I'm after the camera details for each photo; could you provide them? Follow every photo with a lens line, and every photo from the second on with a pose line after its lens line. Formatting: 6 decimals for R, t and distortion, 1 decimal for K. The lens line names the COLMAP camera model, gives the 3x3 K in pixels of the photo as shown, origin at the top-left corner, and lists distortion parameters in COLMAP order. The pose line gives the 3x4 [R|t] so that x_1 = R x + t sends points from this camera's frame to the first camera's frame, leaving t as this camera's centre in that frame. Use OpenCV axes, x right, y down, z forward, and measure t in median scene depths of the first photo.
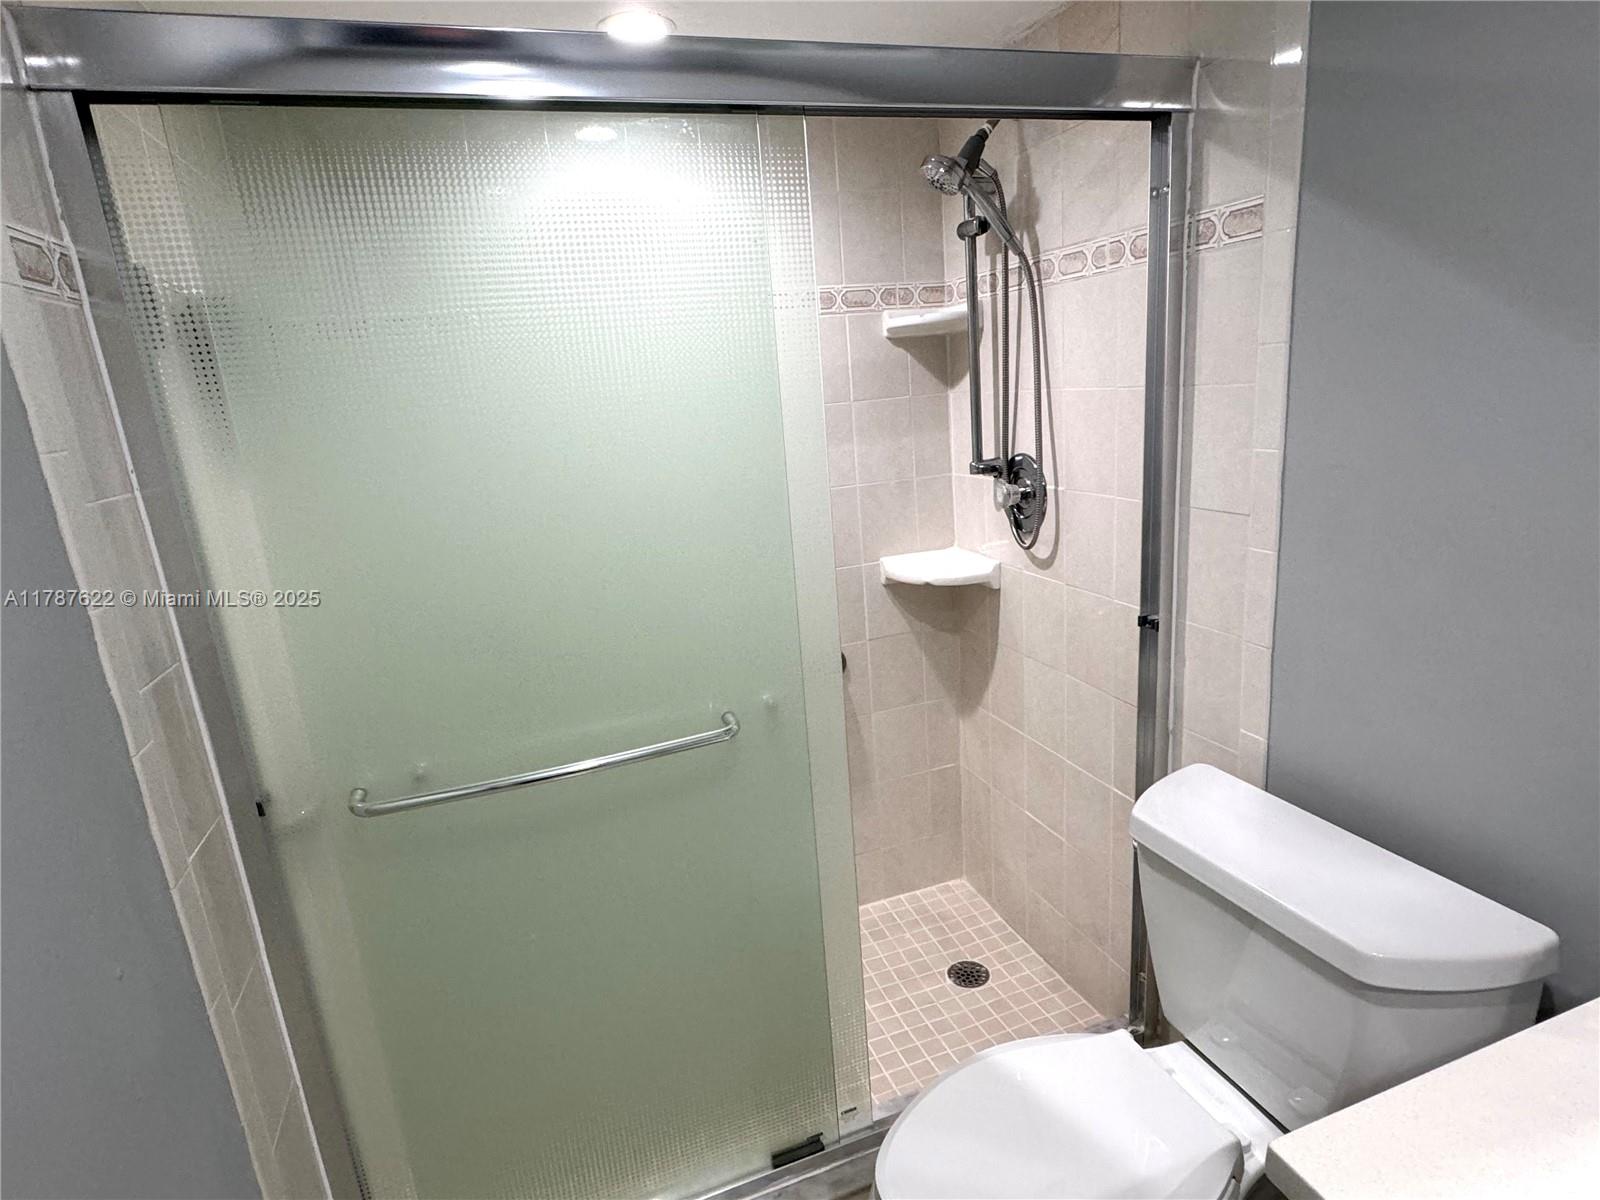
lens RADIAL K [[865.1, 0, 795.1], [0, 865.1, 601.4], [0, 0, 1]] dist [-0.003862, 0.002920]
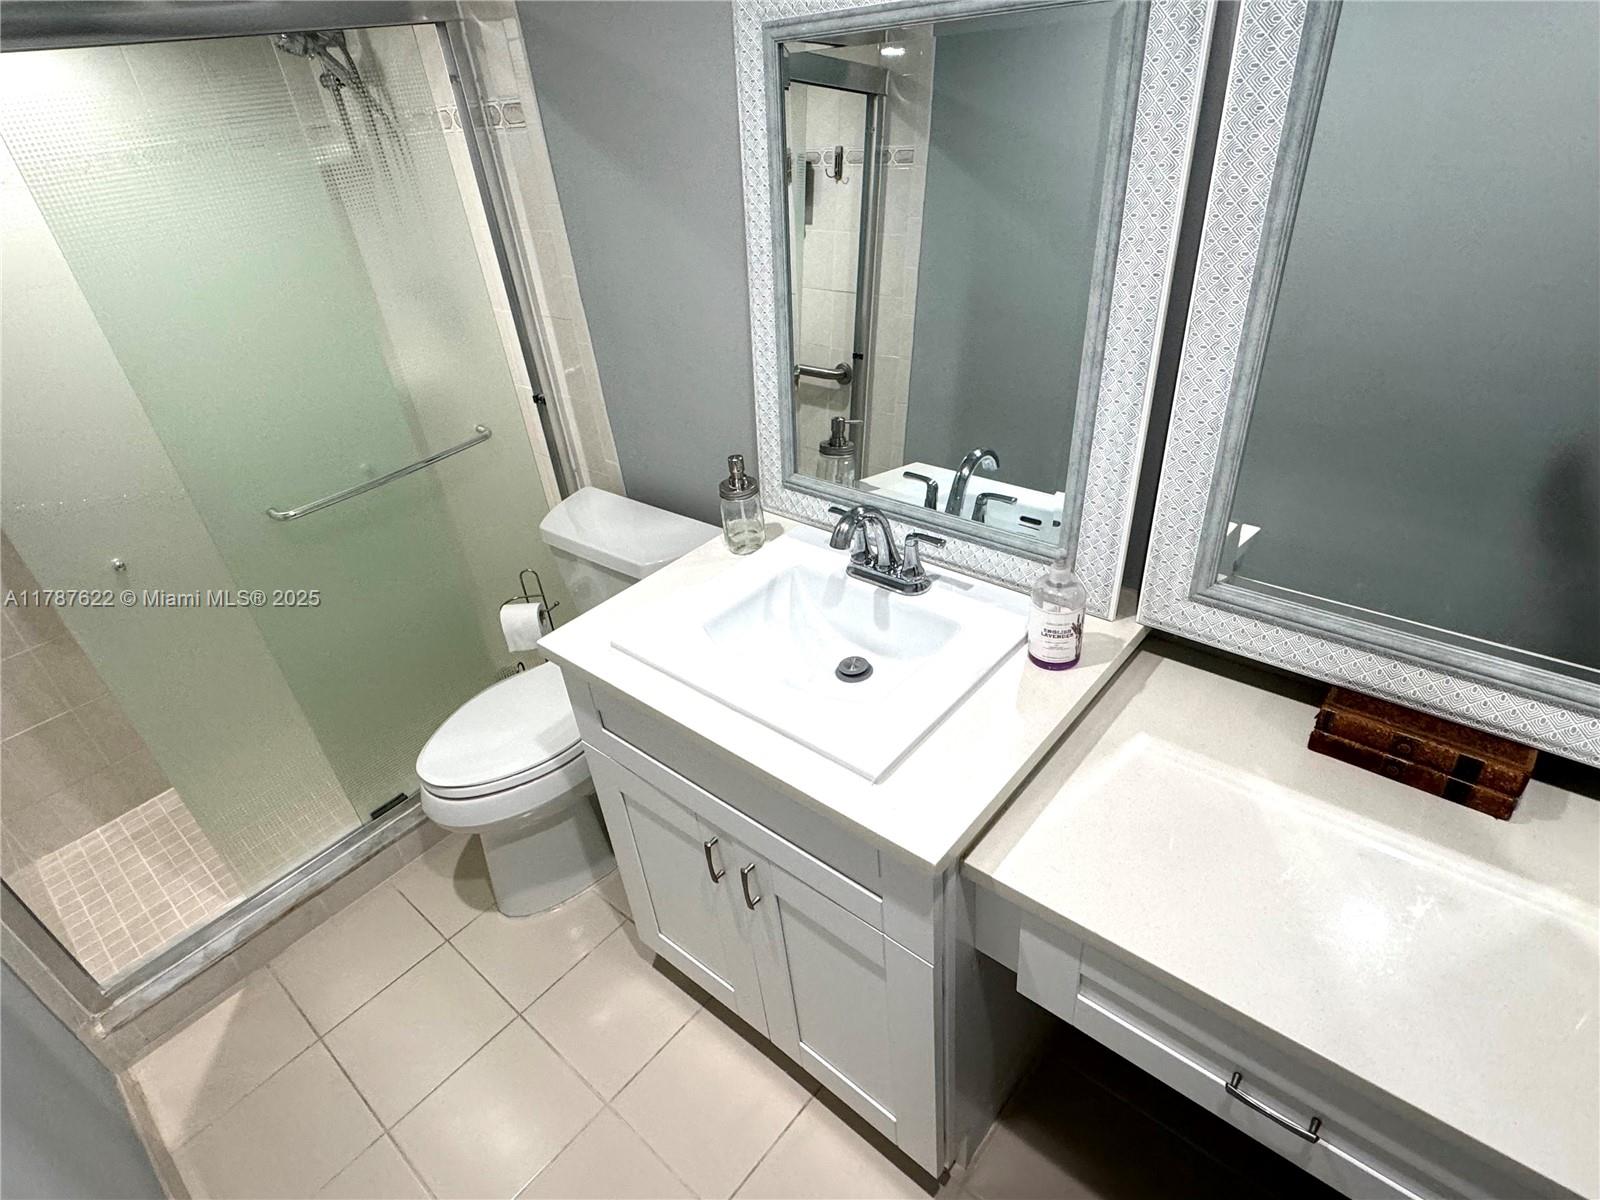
lens RADIAL K [[865.1, 0, 791.3], [0, 865.1, 603.6], [0, 0, 1]] dist [-0.003862, 0.002920]
pose [[0.873107, -0.268836, 0.406709, 0.087613], [0.151692, 0.942617, 0.297427, -0.018781], [-0.463330, -0.197991, 0.863785, -0.478630]]
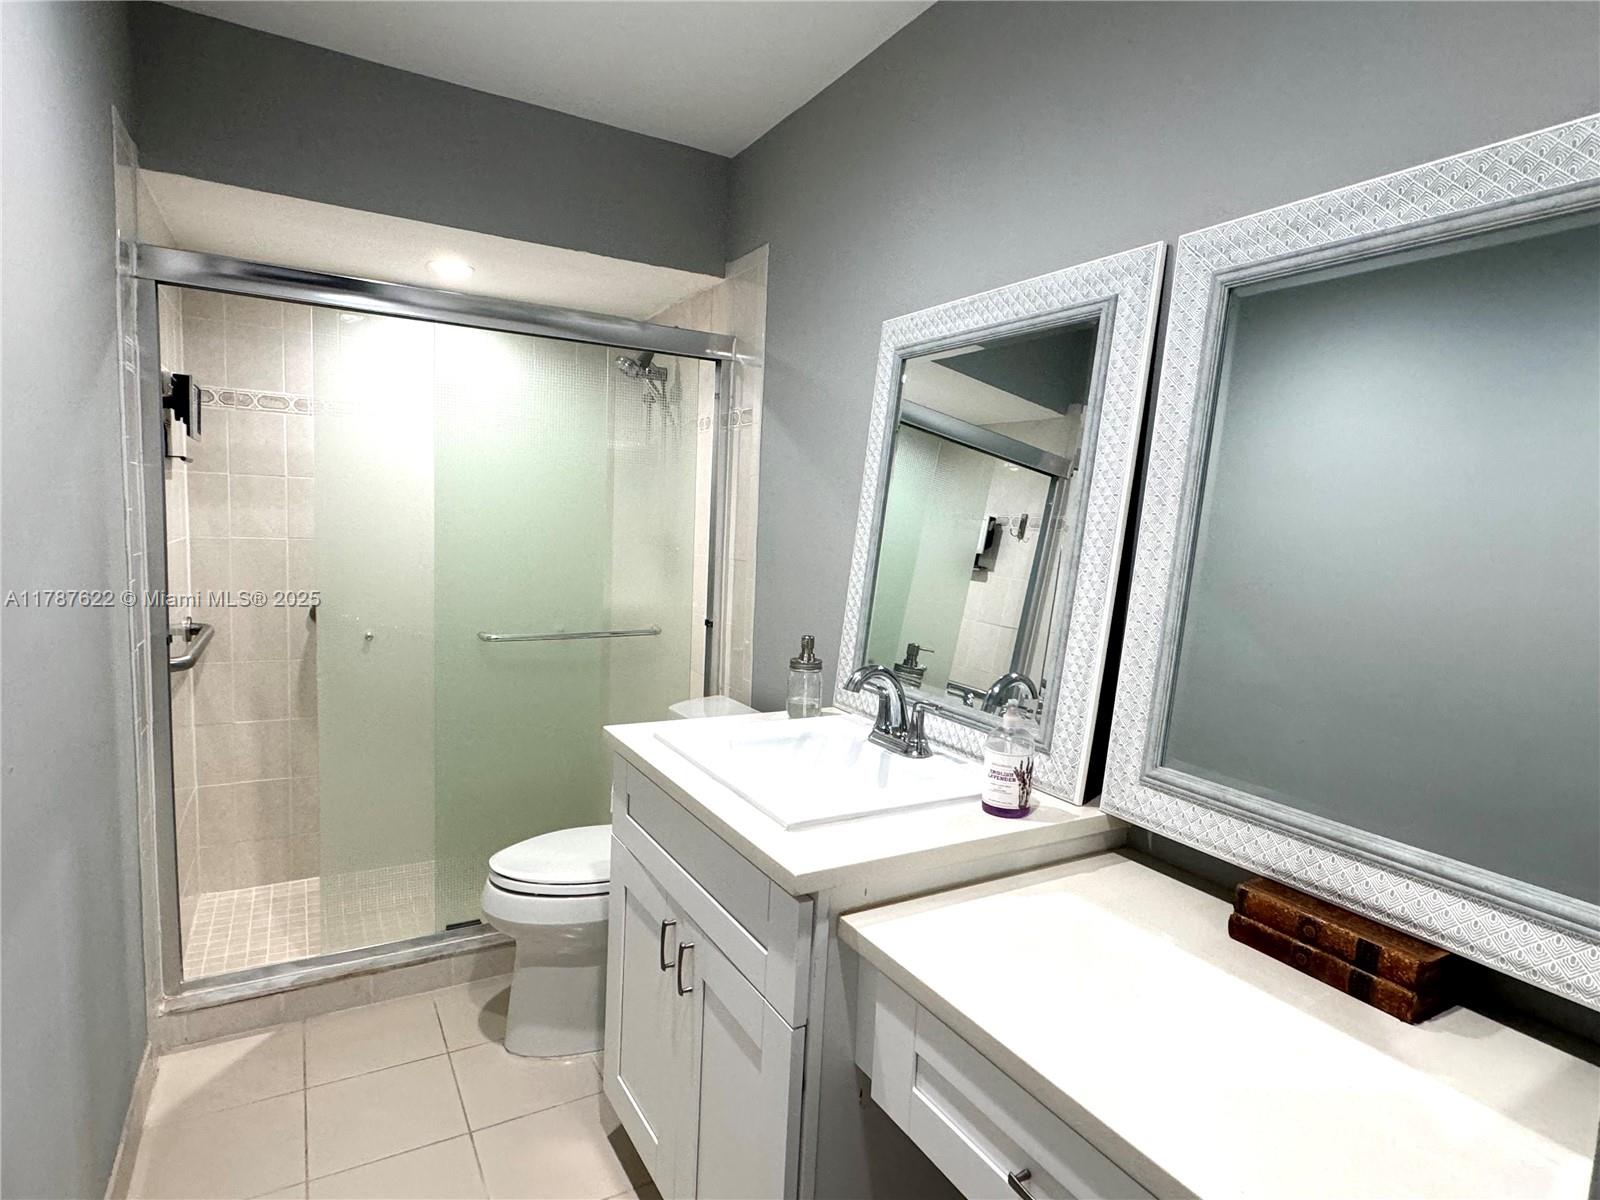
lens RADIAL K [[865.1, 0, 794.7], [0, 865.1, 609.0], [0, 0, 1]] dist [-0.003862, 0.002920]
pose [[0.975983, 0.103626, 0.191619, 0.217407], [-0.074098, 0.985082, -0.155318, 0.240366], [-0.204856, 0.137389, 0.969102, -0.711800]]
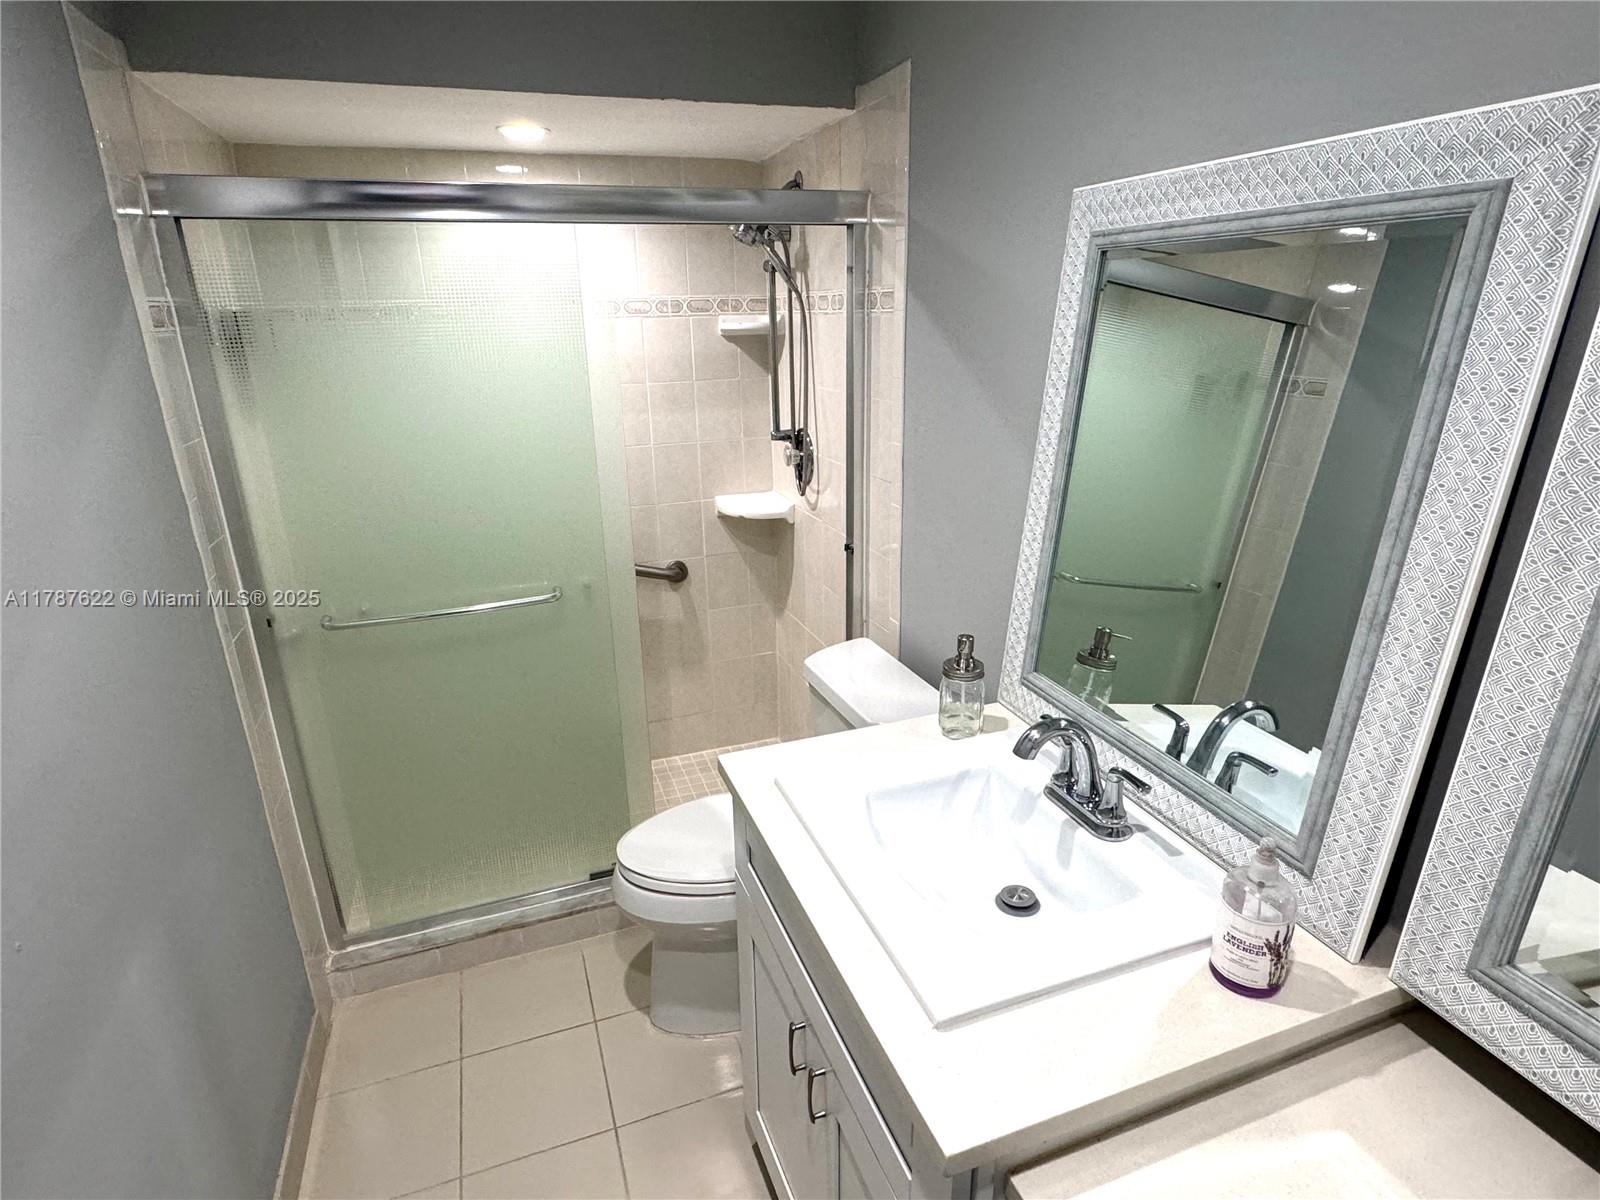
lens RADIAL K [[865.1, 0, 794.4], [0, 865.1, 601.6], [0, 0, 1]] dist [-0.003862, 0.002920]
pose [[0.998176, 0.053399, 0.028165, 0.251753], [-0.055405, 0.995564, 0.076041, 0.006391], [-0.023979, -0.077463, 0.996707, -0.494592]]
